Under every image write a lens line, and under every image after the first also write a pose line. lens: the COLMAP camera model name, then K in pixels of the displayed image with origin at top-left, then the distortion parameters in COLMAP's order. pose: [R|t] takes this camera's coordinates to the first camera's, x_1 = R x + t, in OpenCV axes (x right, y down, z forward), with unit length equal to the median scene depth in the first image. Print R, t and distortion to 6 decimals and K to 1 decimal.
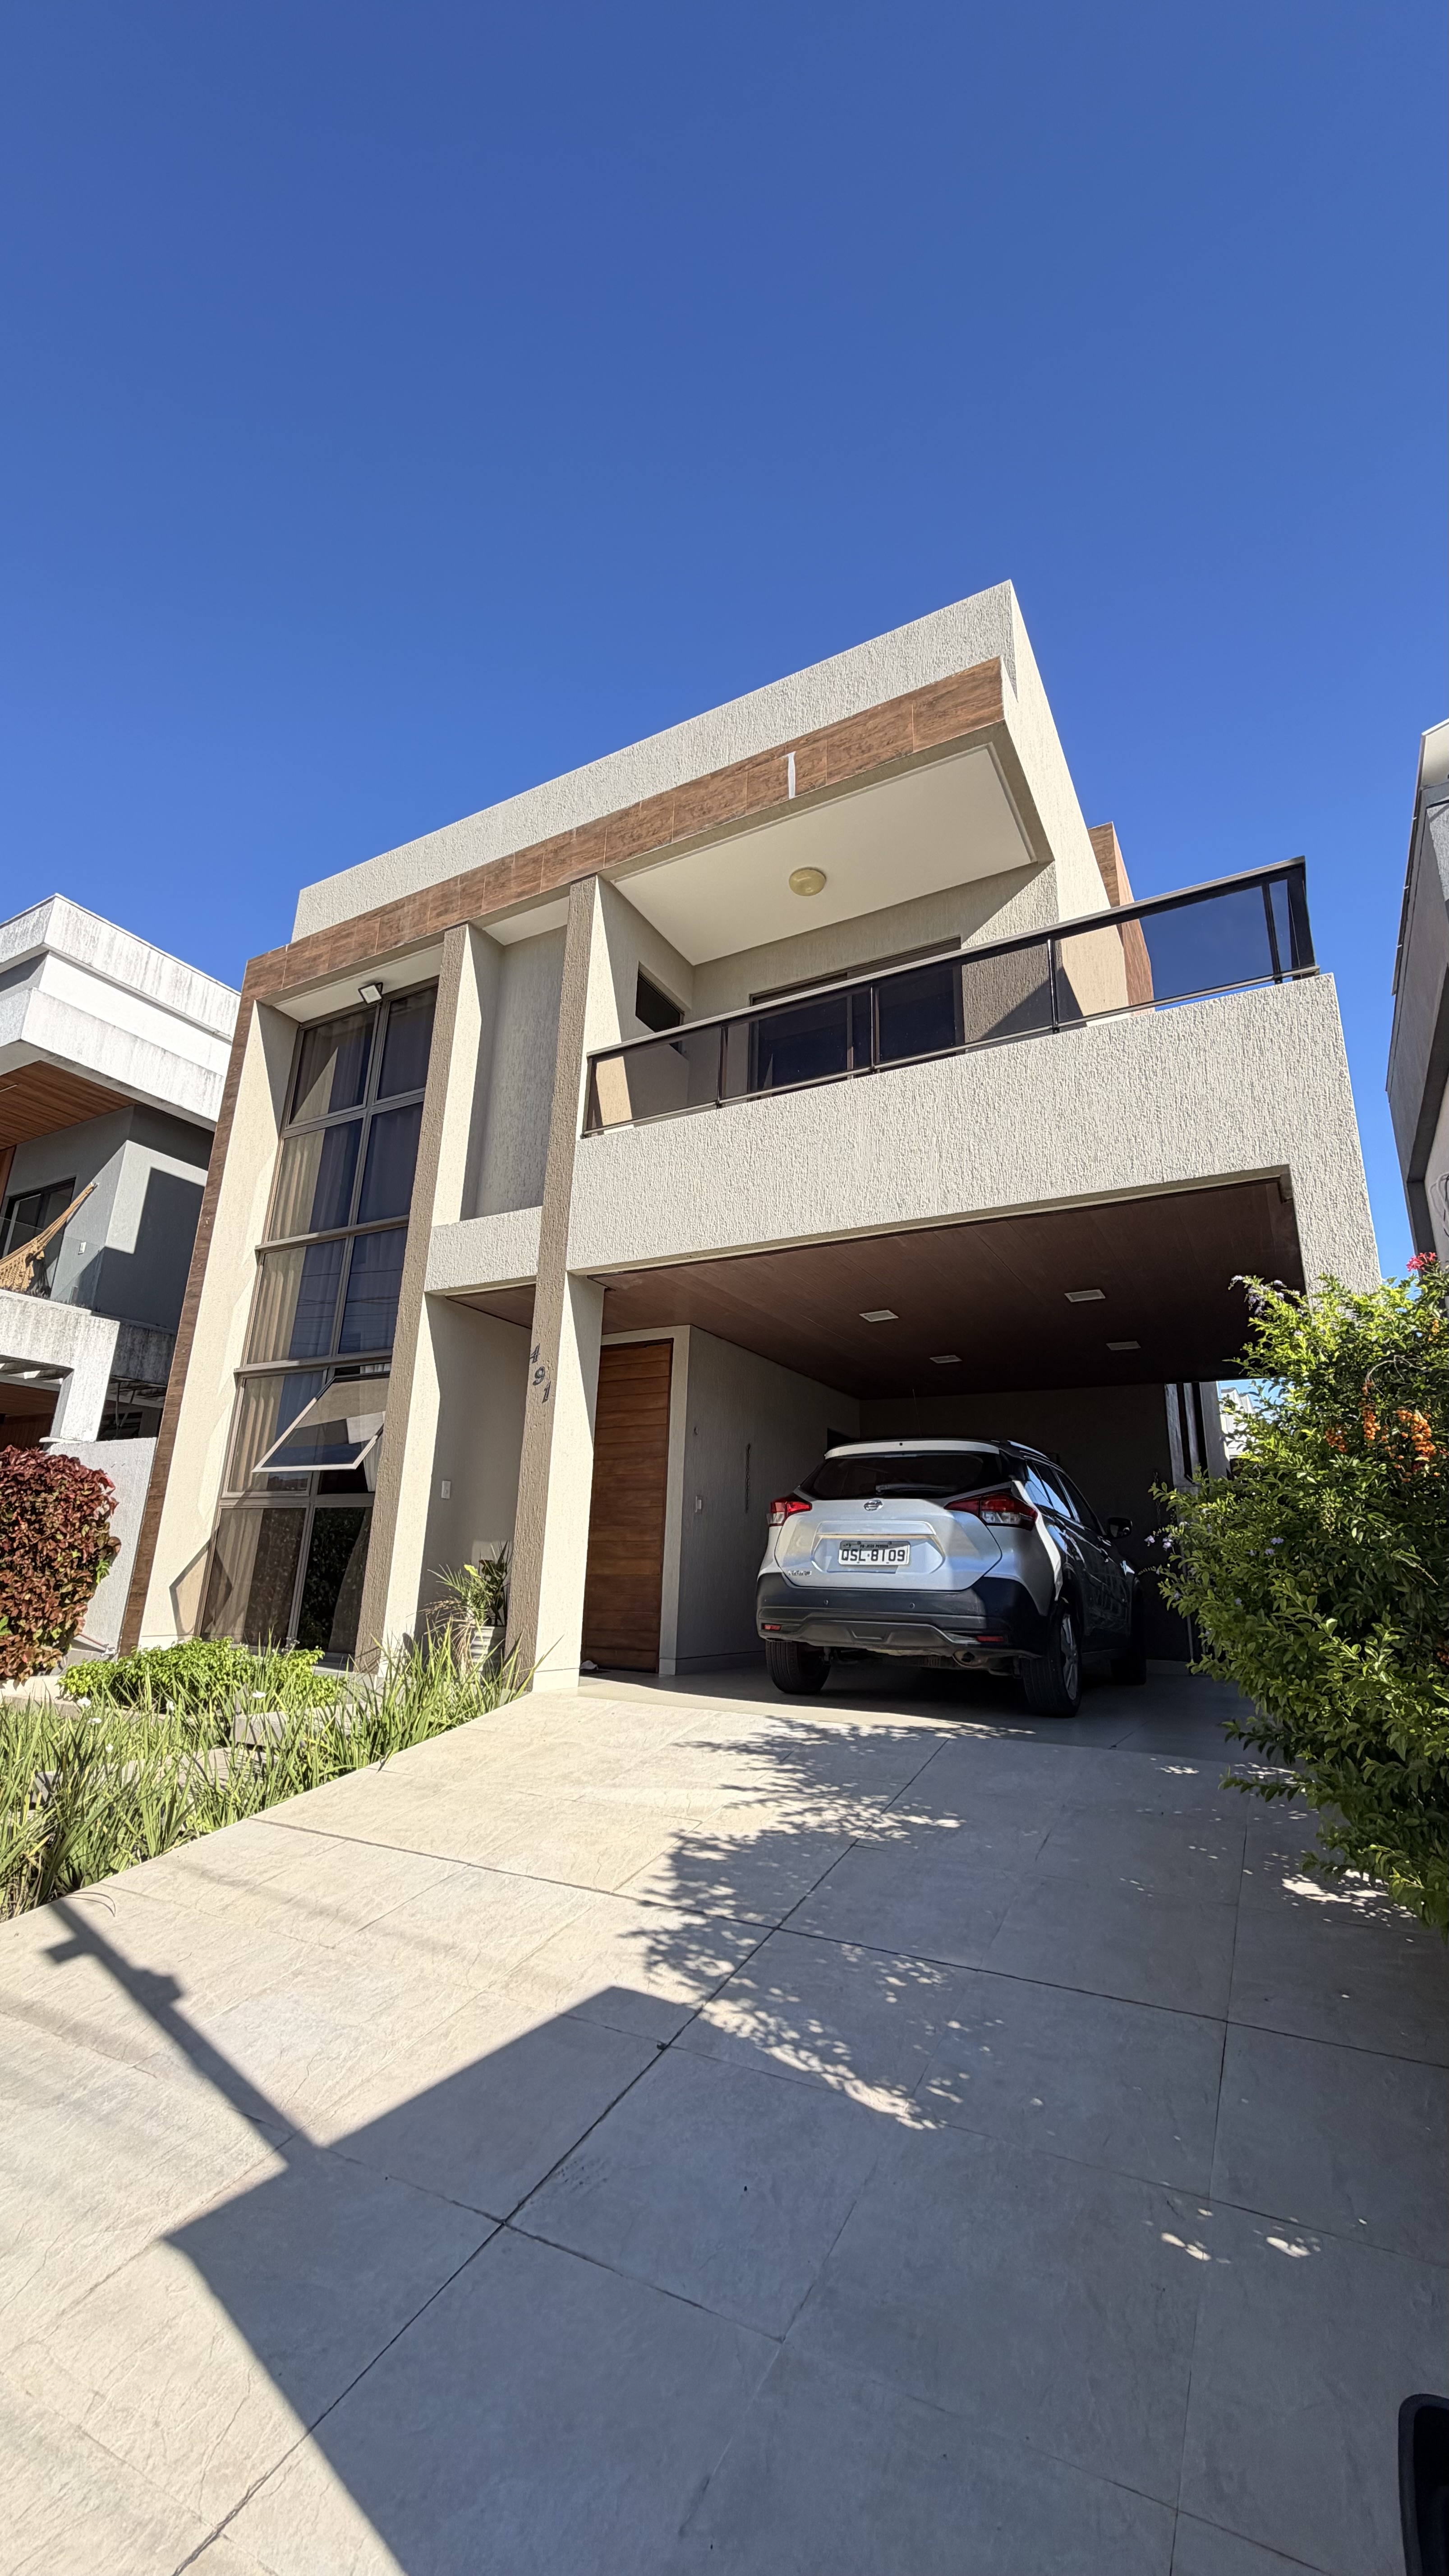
lens RADIAL K [[1018.6, 0, 724.5], [0, 1018.6, 1288.0], [0, 0, 1]] dist [0.000365, 0.000009]
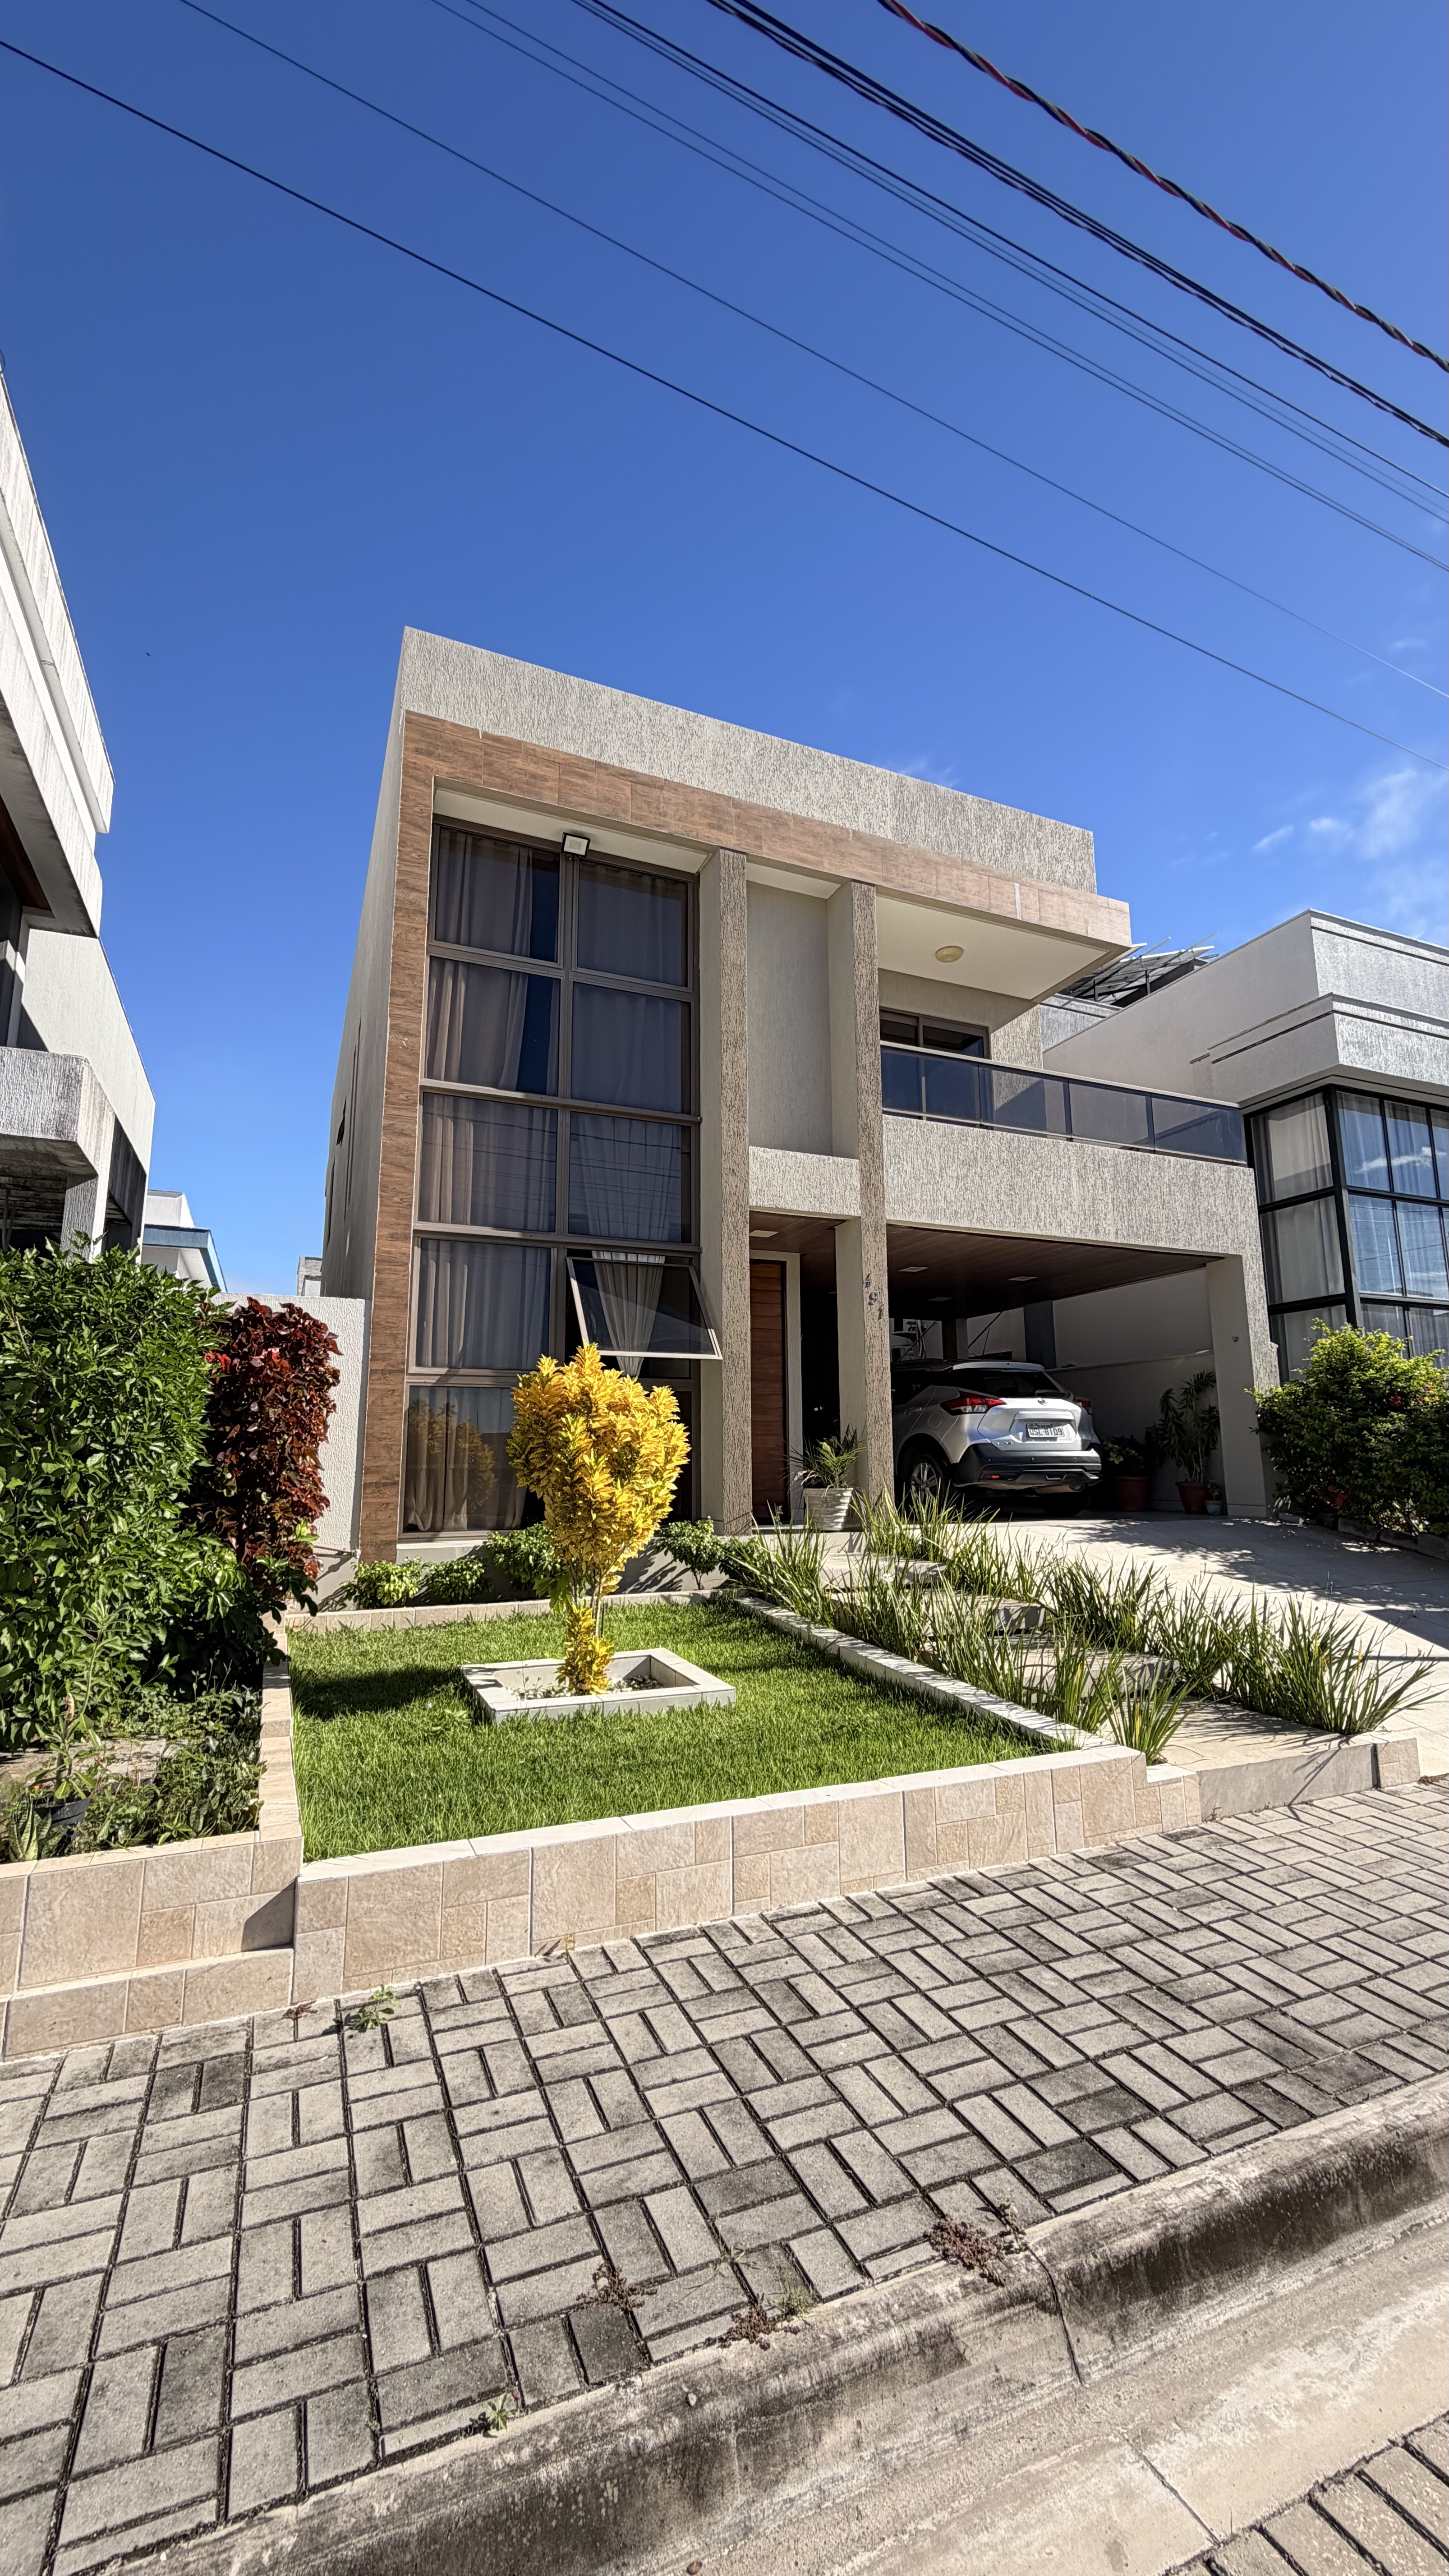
lens RADIAL K [[1018.6, 0, 724.5], [0, 1018.6, 1288.0], [0, 0, 1]] dist [0.000365, 0.000009]
pose [[0.612361, 0.095700, 0.784764, -1.266616], [-0.197257, 0.979747, 0.034444, 0.063511], [-0.765574, -0.175892, 0.618836, 0.332912]]
